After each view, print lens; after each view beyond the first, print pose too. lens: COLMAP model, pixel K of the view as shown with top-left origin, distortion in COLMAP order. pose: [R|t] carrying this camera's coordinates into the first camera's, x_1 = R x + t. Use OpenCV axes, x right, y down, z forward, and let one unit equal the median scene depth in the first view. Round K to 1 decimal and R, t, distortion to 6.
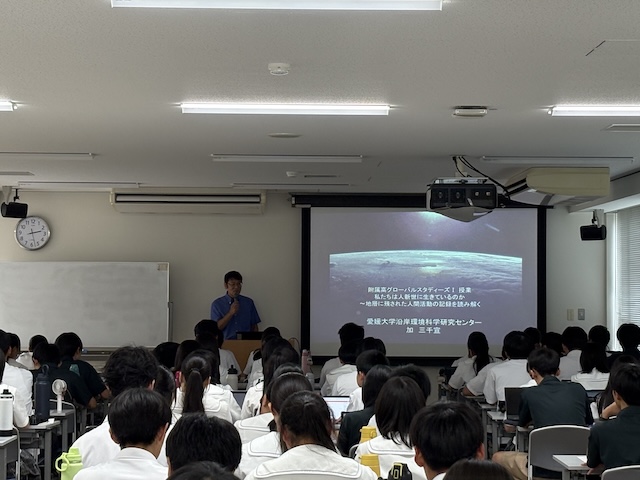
lens RADIAL K [[1649.7, 0, 319.8], [0, 1649.7, 240.6], [0, 0, 1]] dist [0.027882, 0.000000]
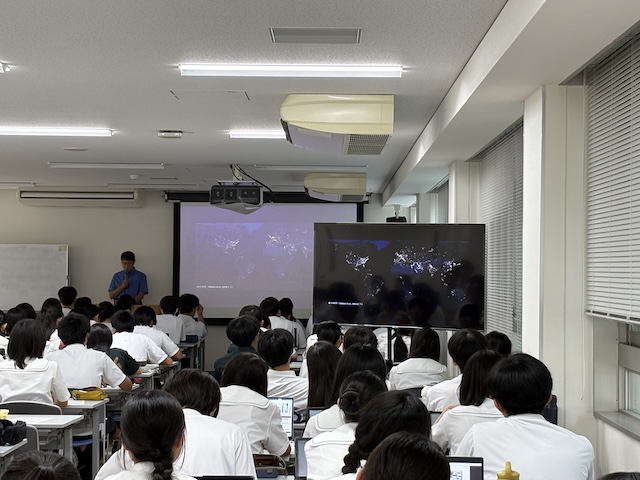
lens RADIAL K [[1362.2, 0, 320.2], [0, 1362.2, 240.1], [0, 0, 1]] dist [0.081692, 0.000000]
pose [[0.999977, 0.003087, 0.006076, 0.103767], [-0.003138, 0.999960, 0.008343, 0.000195], [-0.006050, -0.008362, 0.999947, -0.069812]]
